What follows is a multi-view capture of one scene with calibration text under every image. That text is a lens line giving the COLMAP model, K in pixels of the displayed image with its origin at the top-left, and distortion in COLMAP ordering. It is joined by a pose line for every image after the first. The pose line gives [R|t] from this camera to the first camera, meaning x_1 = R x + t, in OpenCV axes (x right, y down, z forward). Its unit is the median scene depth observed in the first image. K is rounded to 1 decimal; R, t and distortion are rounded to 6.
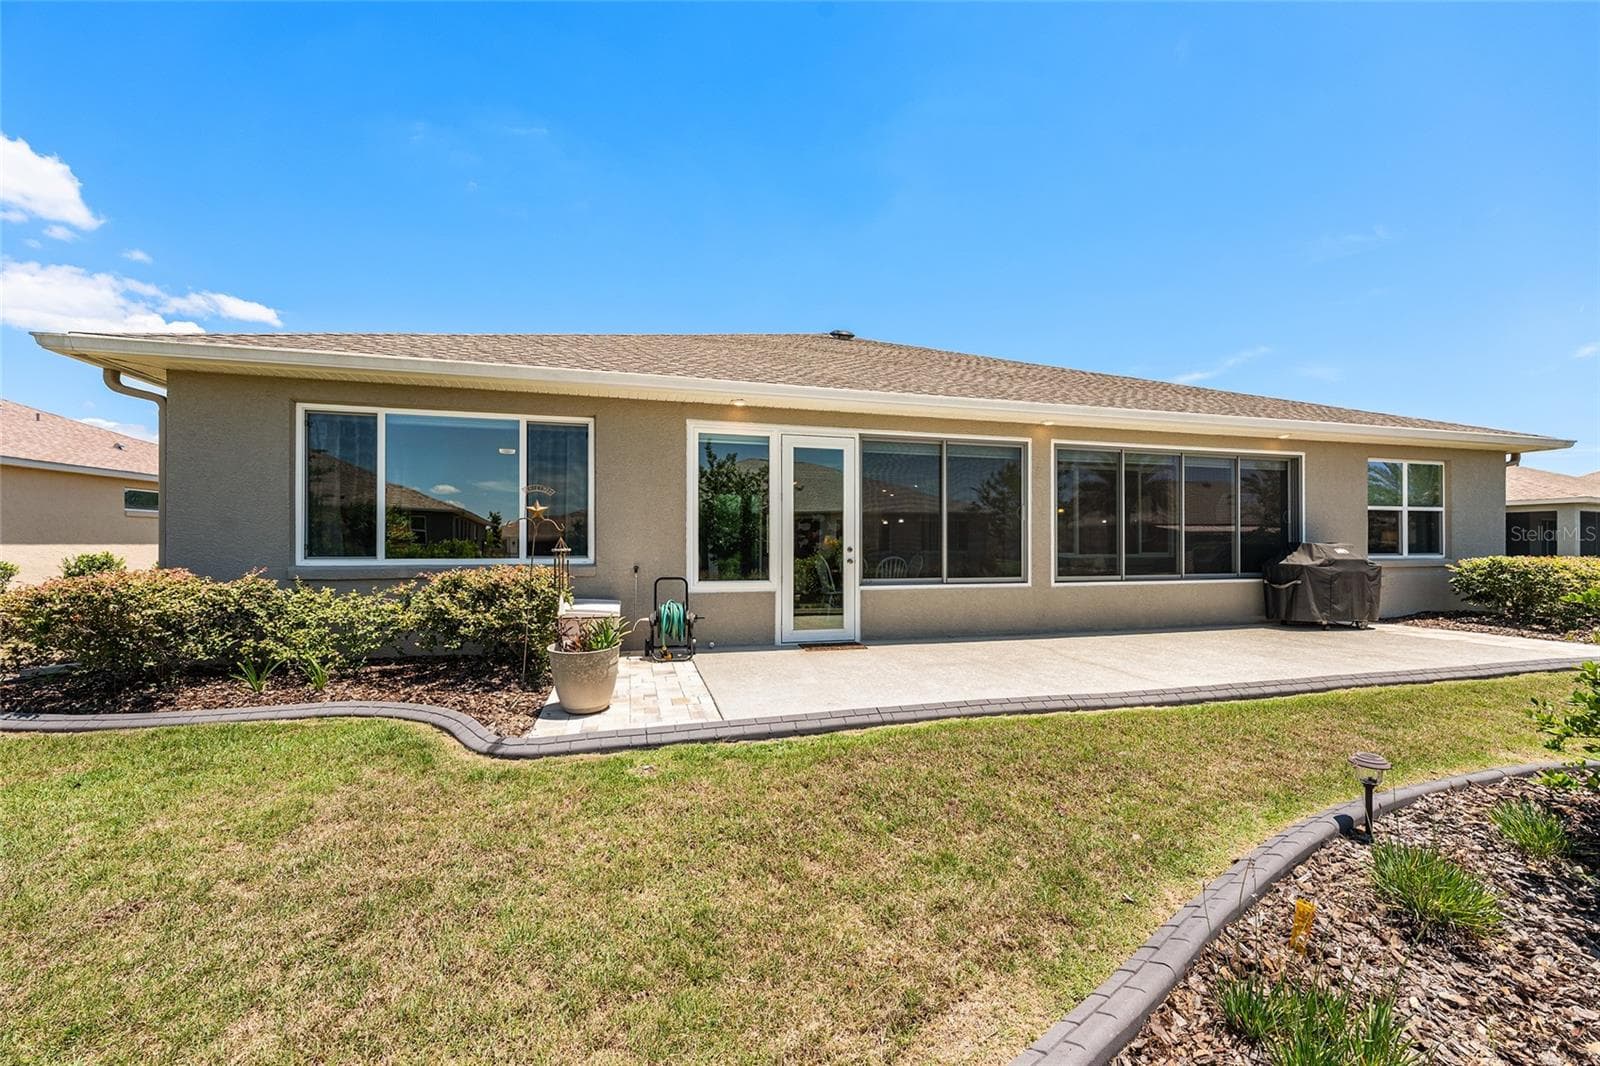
lens RADIAL K [[650.0, 0, 796.9], [0, 650.0, 542.8], [0, 0, 1]] dist [0.003524, -0.000448]
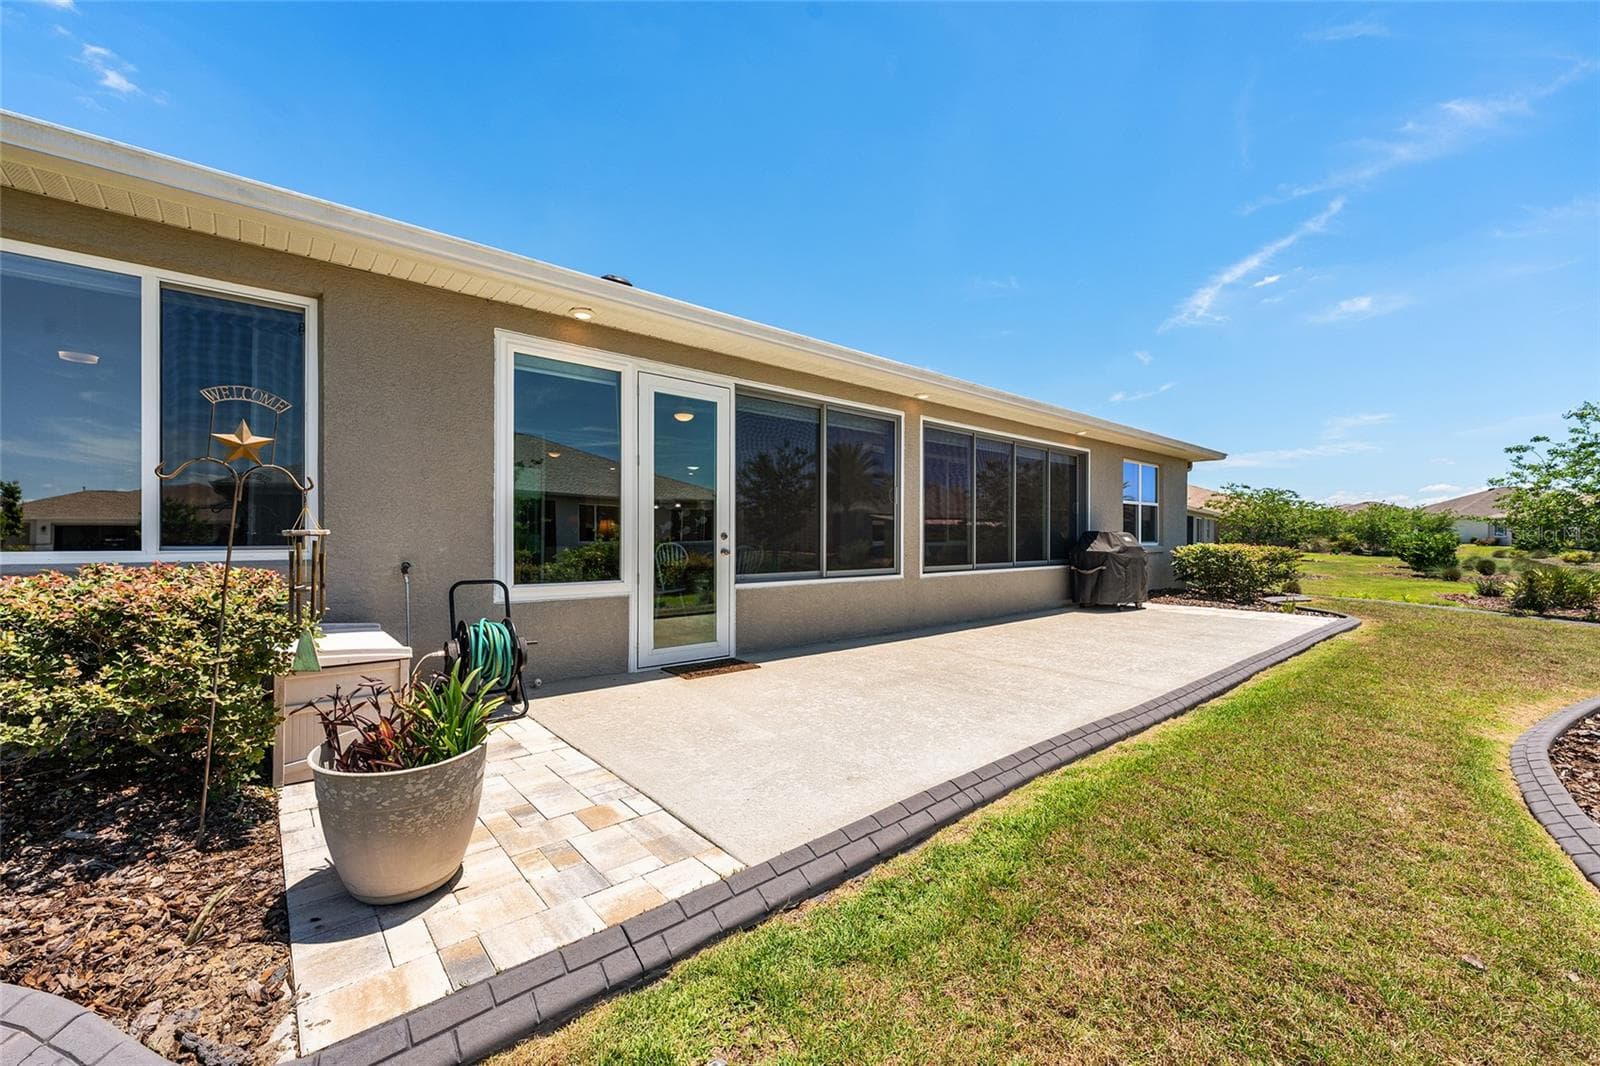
lens RADIAL K [[650.0, 0, 806.4], [0, 650.0, 535.9], [0, 0, 1]] dist [0.003524, -0.000448]
pose [[0.898366, 0.003270, 0.439236, -0.164163], [-0.005690, 0.999975, 0.004193, 0.006490], [-0.439211, -0.006266, 0.898362, 0.281184]]
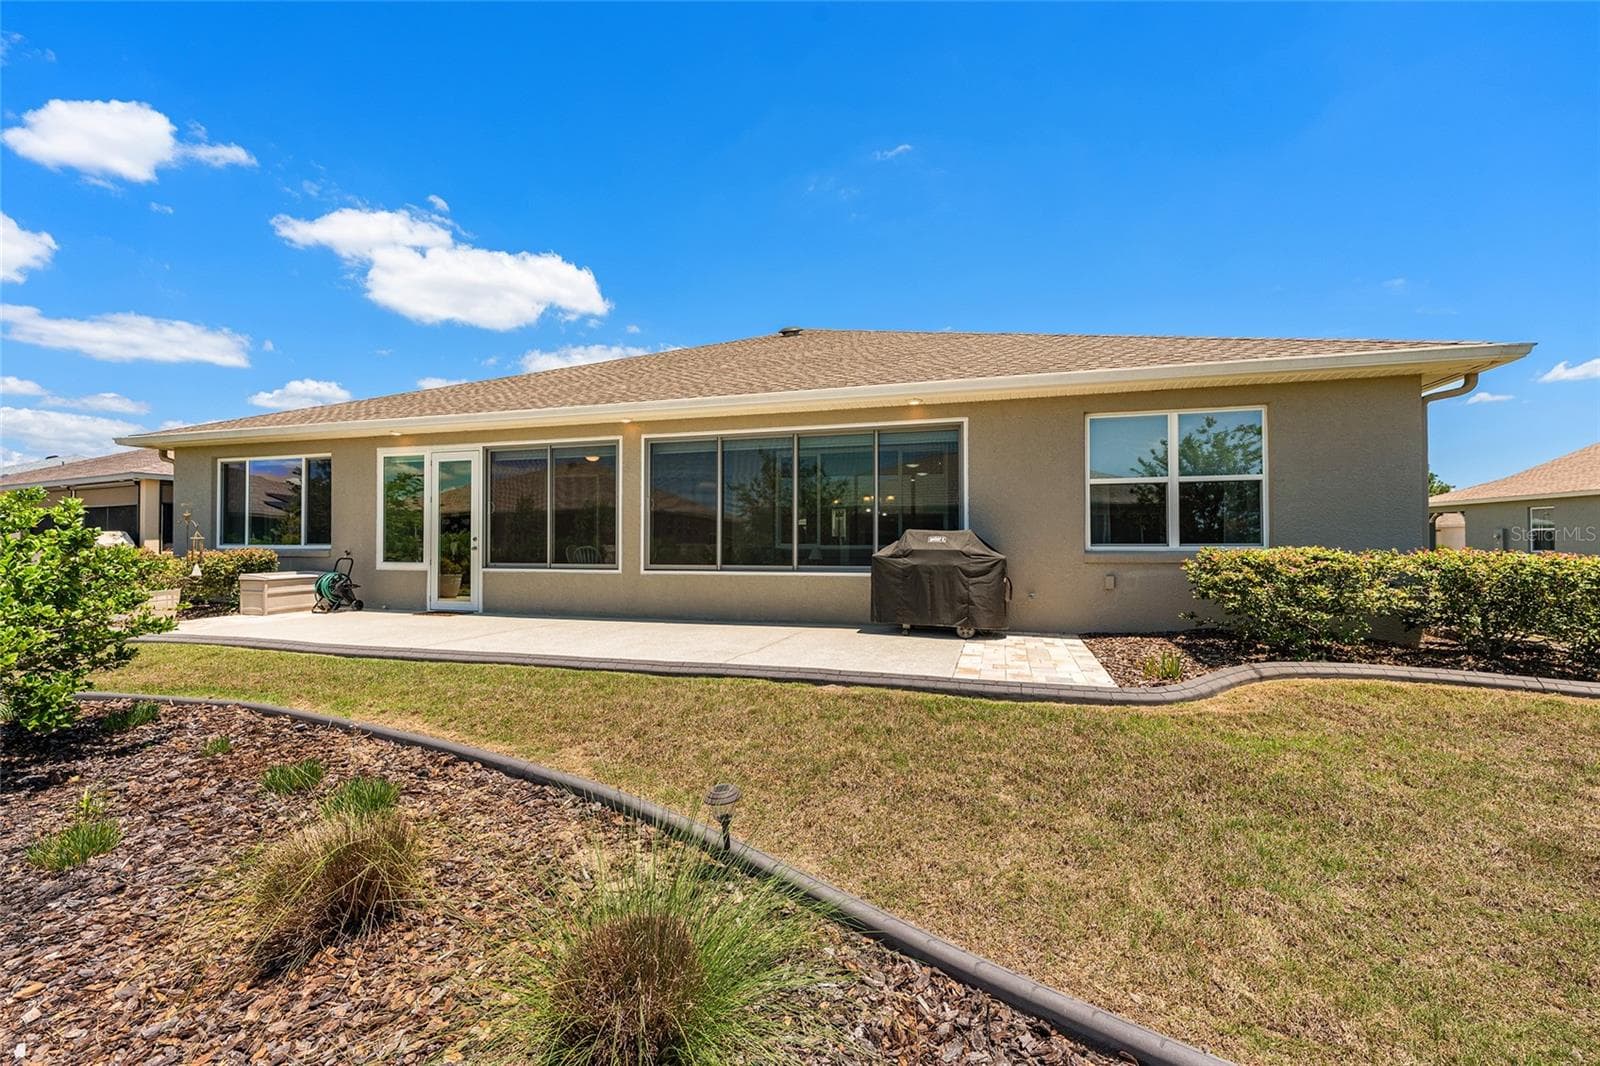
lens RADIAL K [[650.0, 0, 801.0], [0, 650.0, 531.2], [0, 0, 1]] dist [0.003524, -0.000448]
pose [[0.848440, -0.007759, -0.529234, 1.288442], [0.007384, 0.999969, -0.002822, 0.003054], [0.529240, -0.001513, 0.848471, 0.263687]]
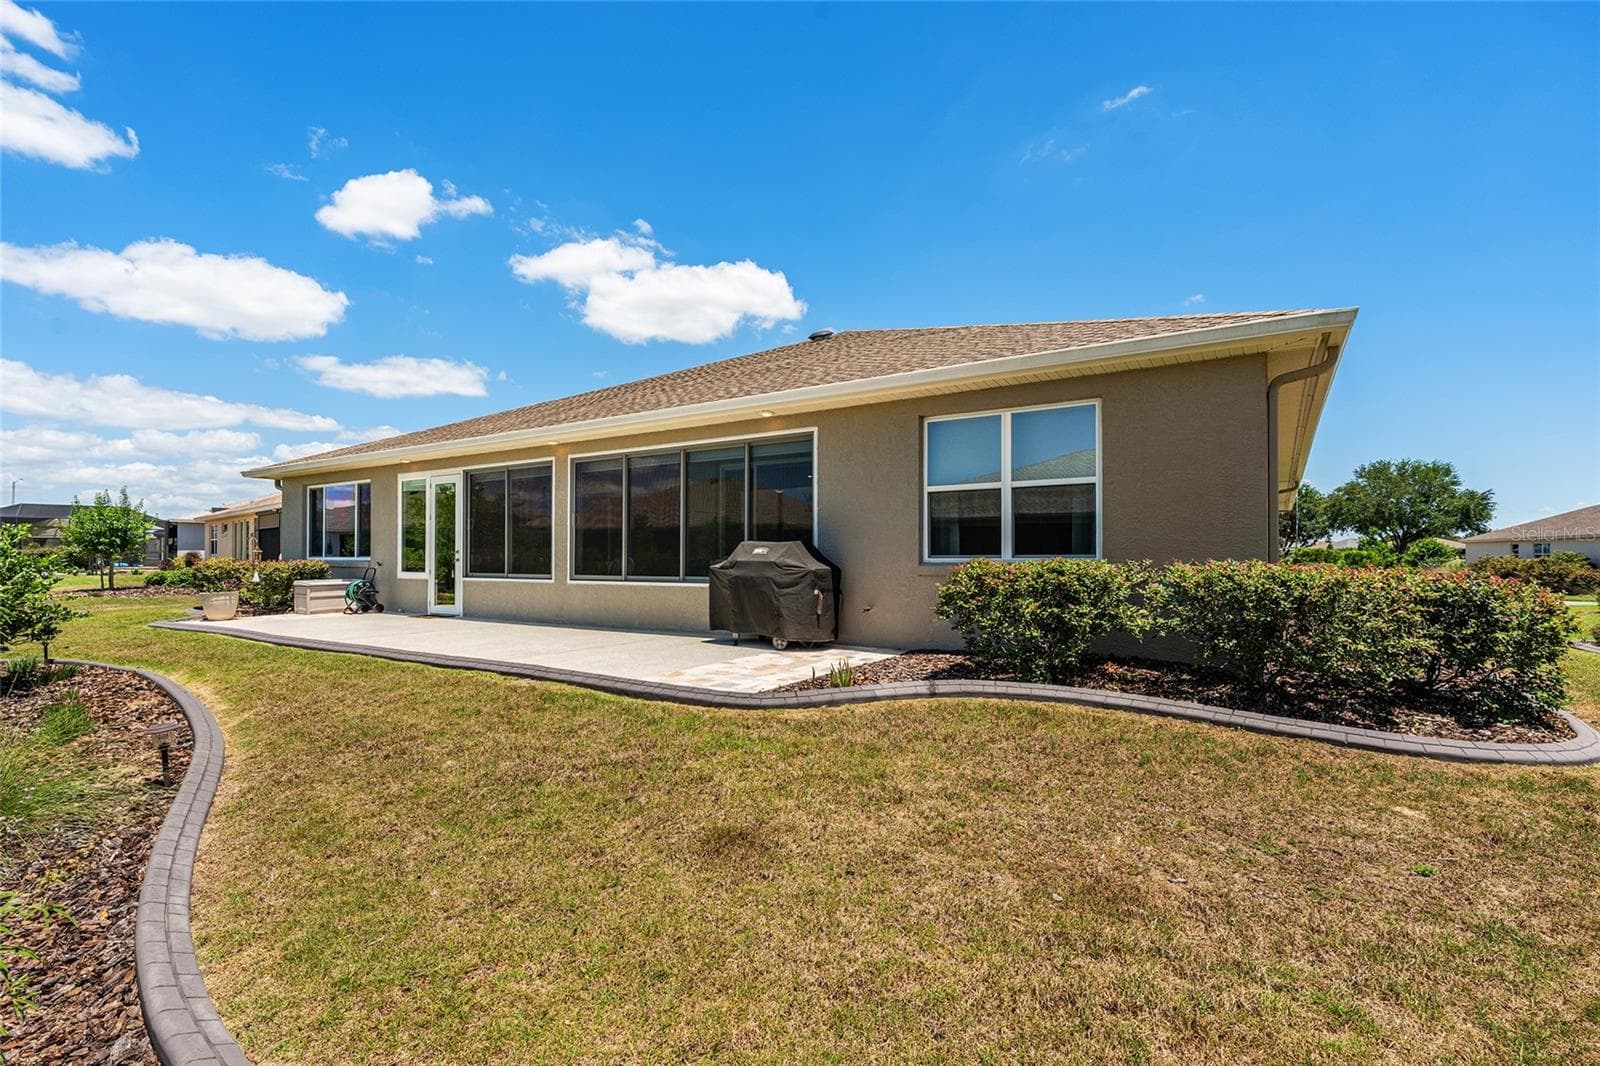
lens RADIAL K [[715.0, 0, 805.4], [0, 715.0, 536.9], [0, 0, 1]] dist [0.007845, -0.000153]
pose [[0.668778, -0.019401, -0.743209, 1.768406], [0.010940, 0.999808, -0.016255, 0.010938], [0.743381, 0.002740, 0.668862, 0.514930]]
